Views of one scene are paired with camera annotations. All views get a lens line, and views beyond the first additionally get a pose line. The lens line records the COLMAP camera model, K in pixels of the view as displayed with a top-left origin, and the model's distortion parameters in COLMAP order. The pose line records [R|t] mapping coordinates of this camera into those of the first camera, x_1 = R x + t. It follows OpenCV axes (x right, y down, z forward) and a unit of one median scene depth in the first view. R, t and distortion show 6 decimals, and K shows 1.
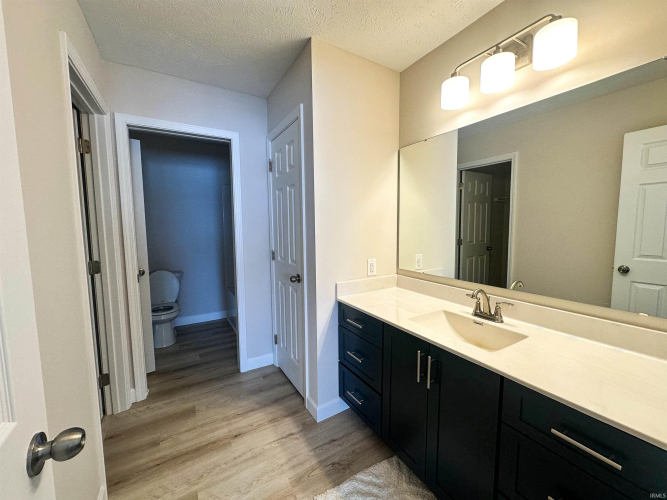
lens RADIAL K [[266.9, 0, 333.5], [0, 266.9, 250.3], [0, 0, 1]] dist [-0.004122, -0.000729]
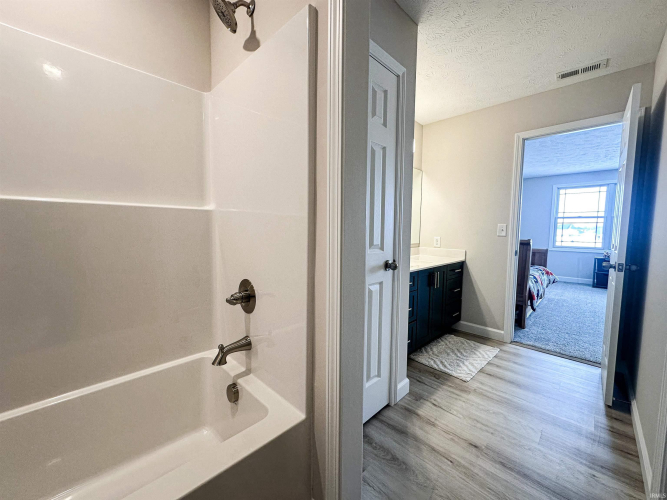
lens RADIAL K [[266.9, 0, 334.0], [0, 266.9, 246.7], [0, 0, 1]] dist [-0.004122, -0.000729]
pose [[-0.247378, -0.071474, 0.966279, -0.996929], [0.082065, 0.992146, 0.094397, -0.050922], [-0.965437, 0.102649, -0.239570, 1.524782]]
